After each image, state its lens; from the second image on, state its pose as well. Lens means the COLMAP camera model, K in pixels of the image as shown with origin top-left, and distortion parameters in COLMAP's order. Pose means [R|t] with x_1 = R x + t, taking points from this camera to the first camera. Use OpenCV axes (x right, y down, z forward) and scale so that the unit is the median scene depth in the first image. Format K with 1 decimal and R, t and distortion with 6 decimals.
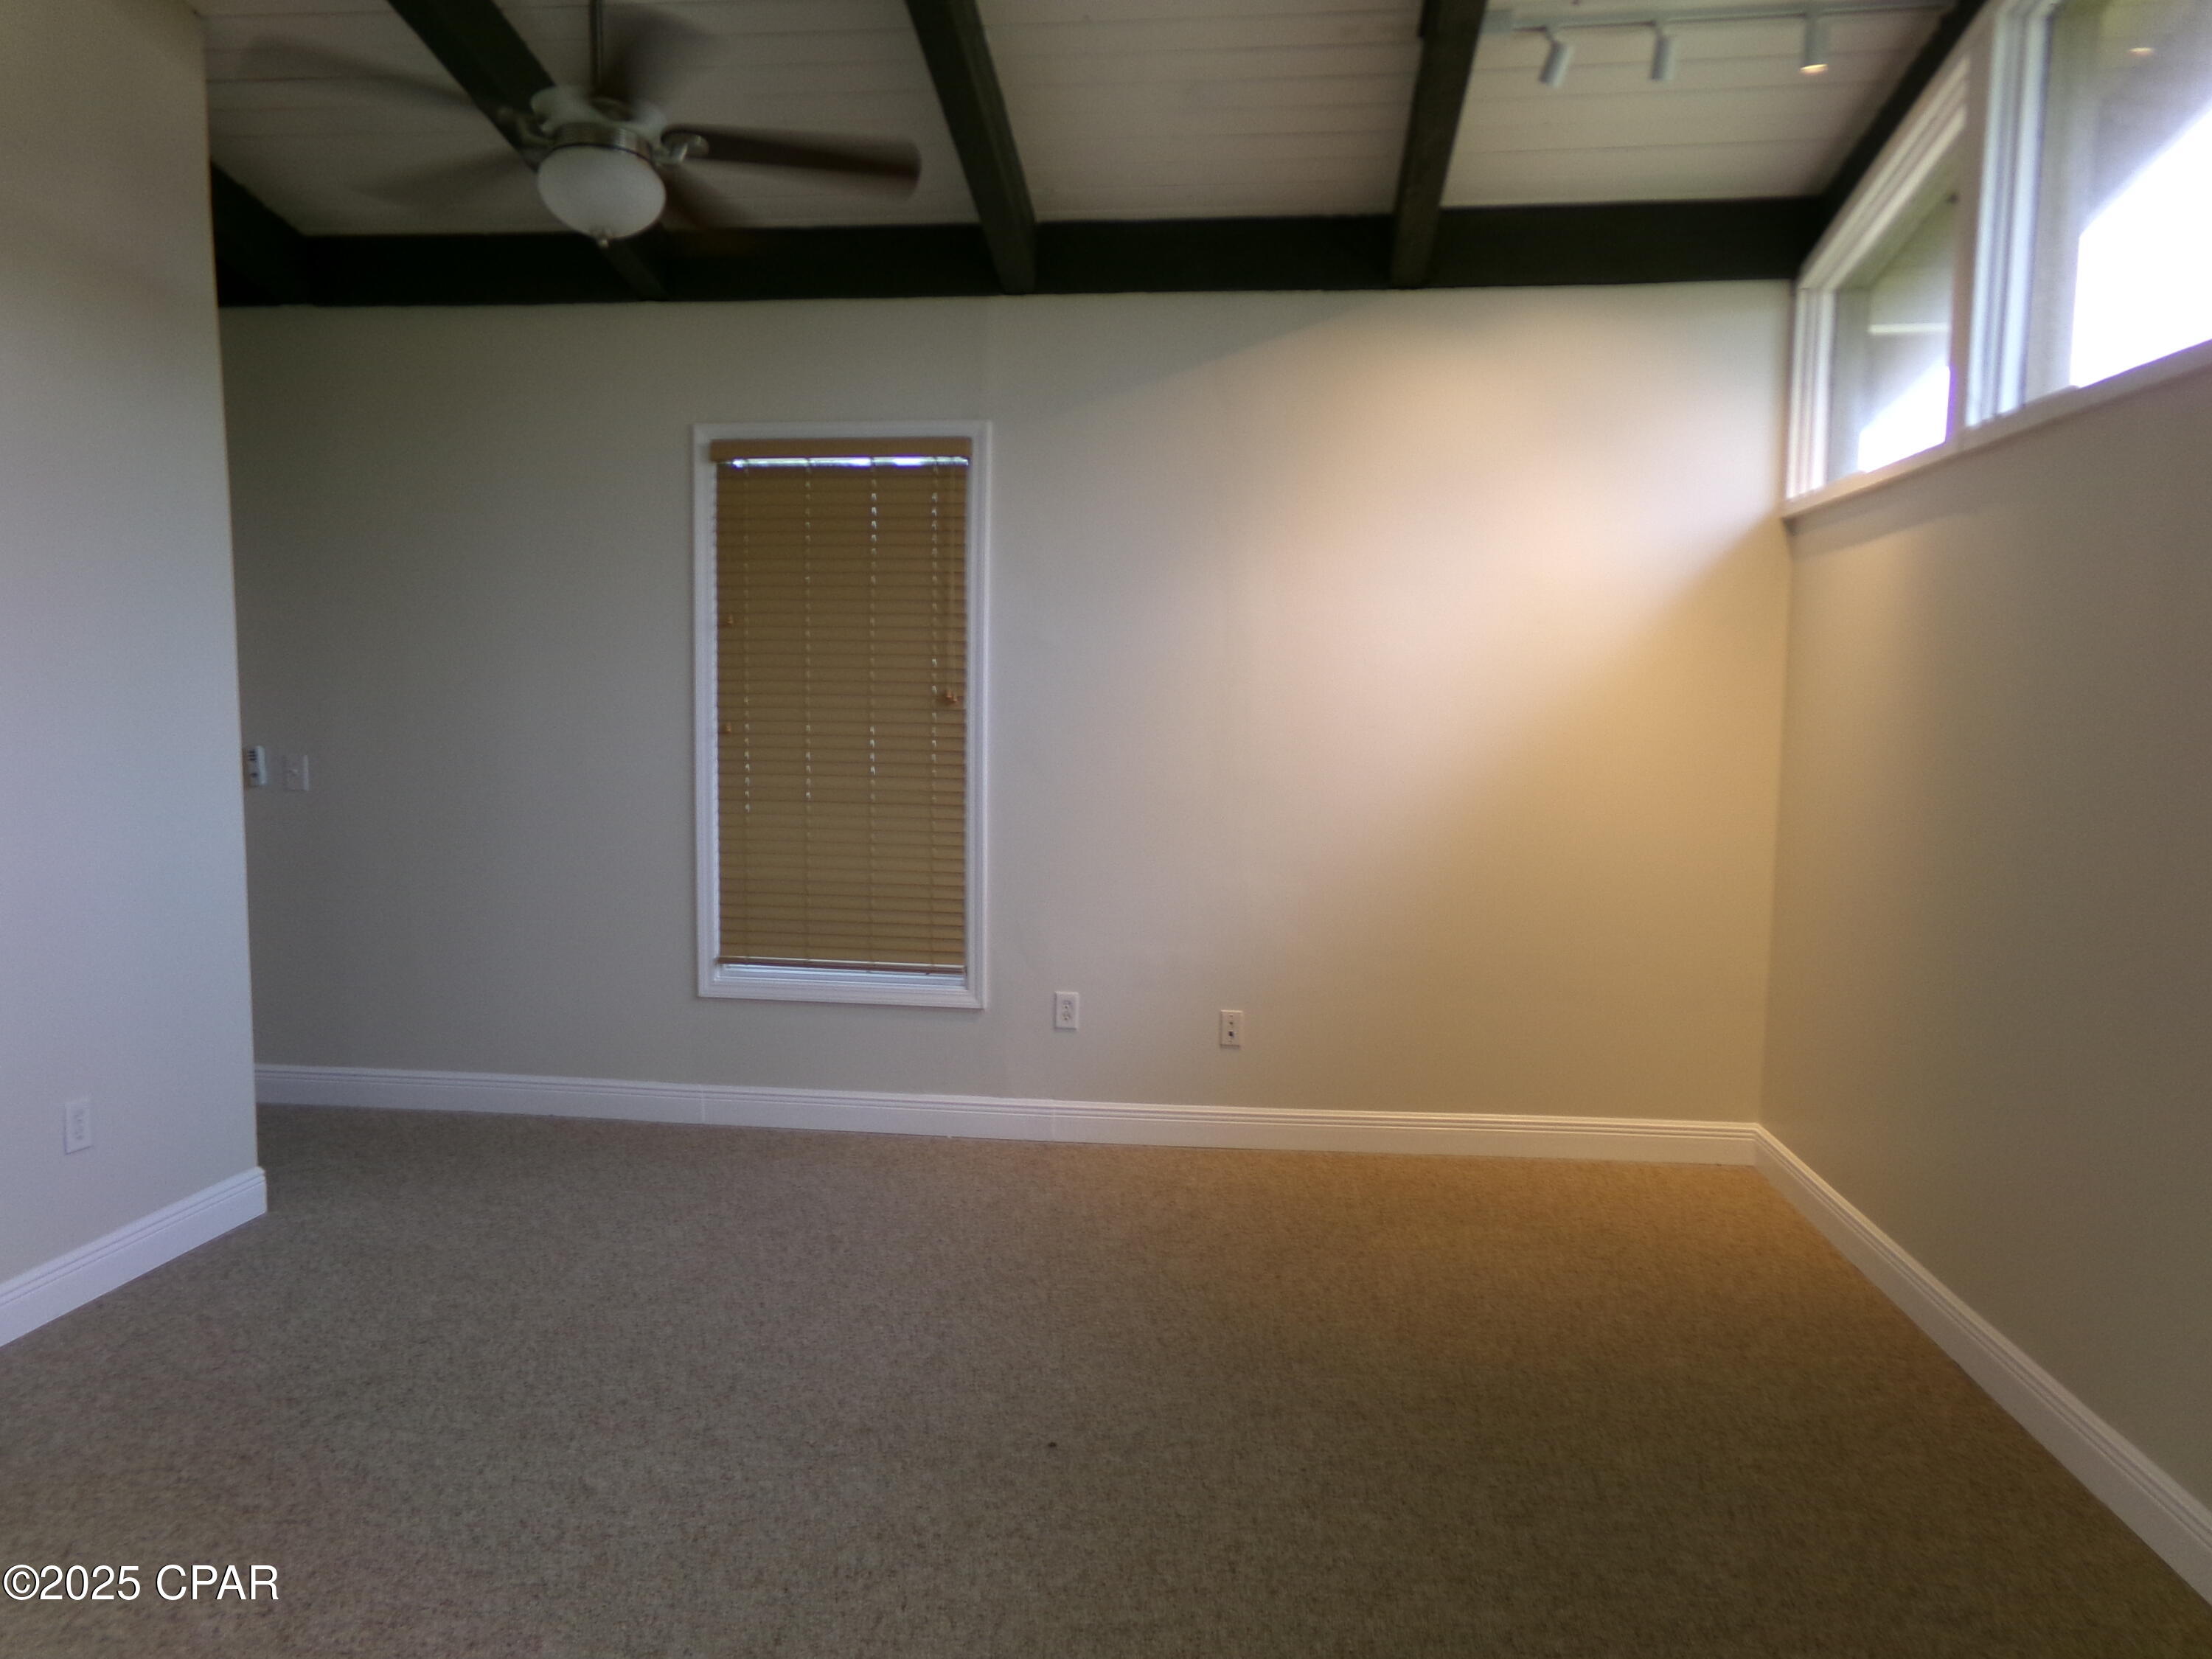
lens RADIAL K [[1494.9, 0, 1107.2], [0, 1494.9, 832.3], [0, 0, 1]] dist [0.012913, 0.001463]
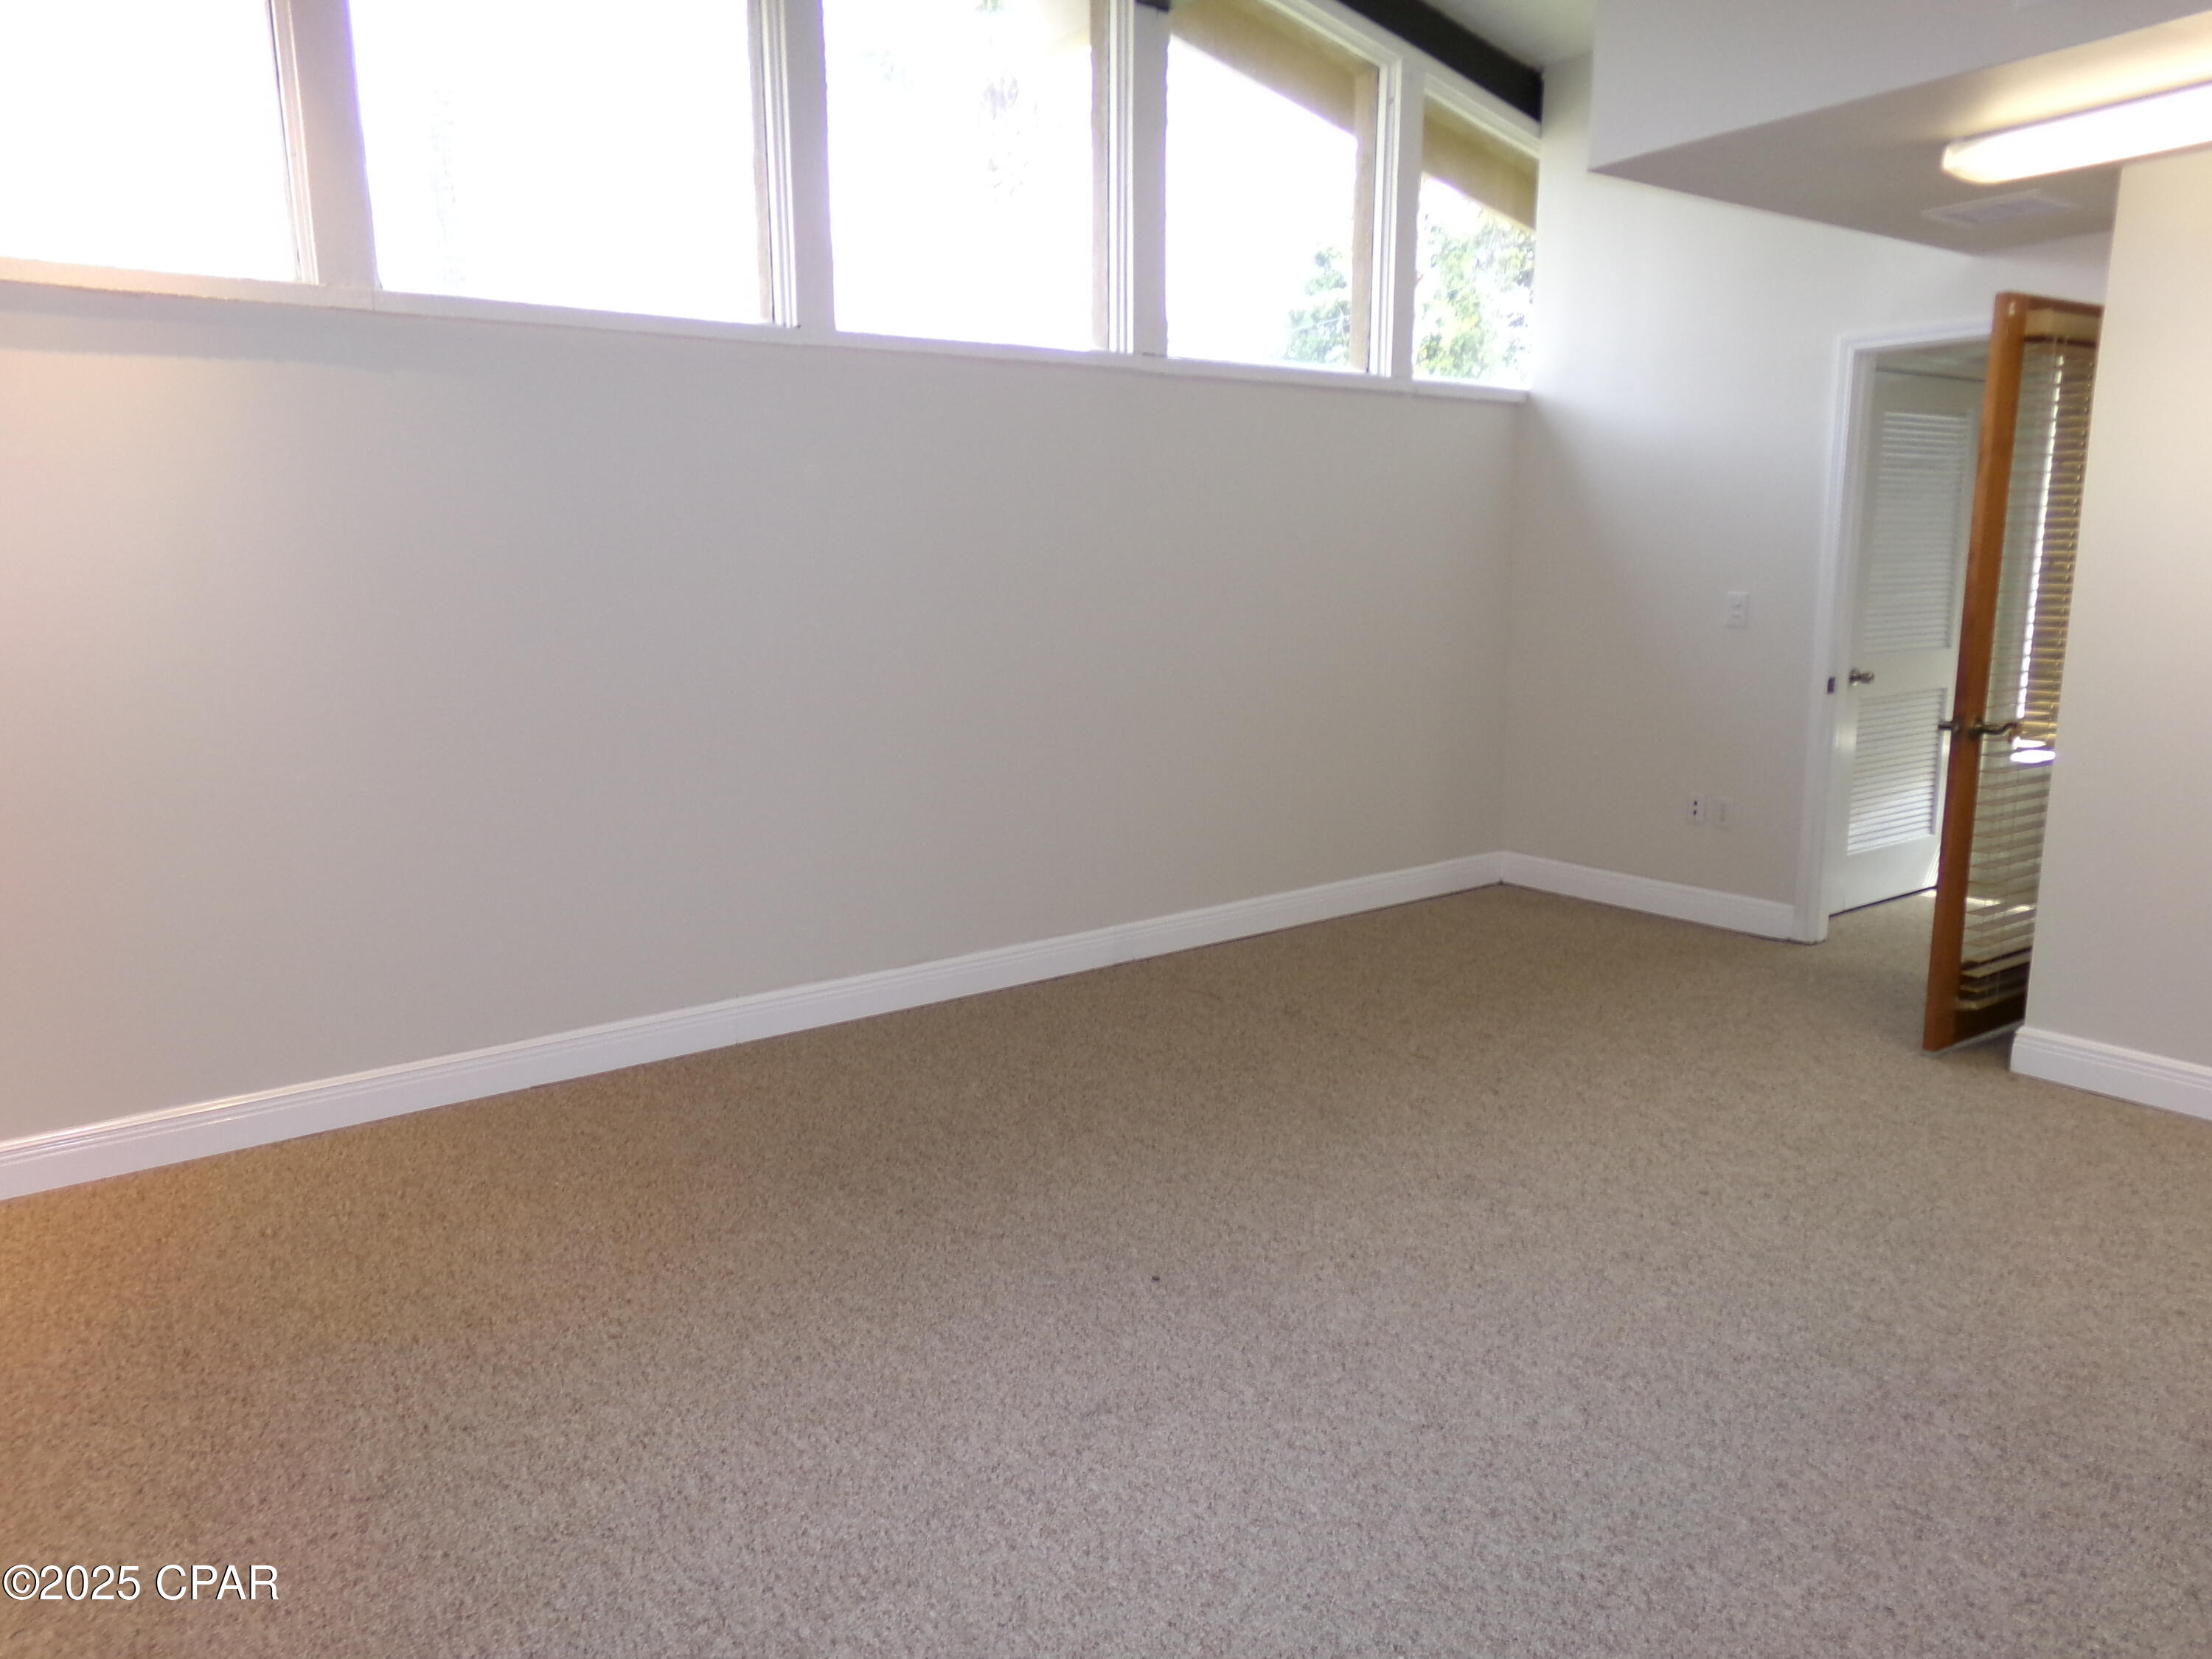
lens RADIAL K [[1494.9, 0, 1106.4], [0, 1494.9, 834.2], [0, 0, 1]] dist [0.012913, 0.001463]
pose [[-0.679812, -0.135139, 0.720828, -0.730682], [0.057218, 0.970107, 0.235836, -0.136005], [-0.731151, 0.201569, -0.651758, 1.670052]]
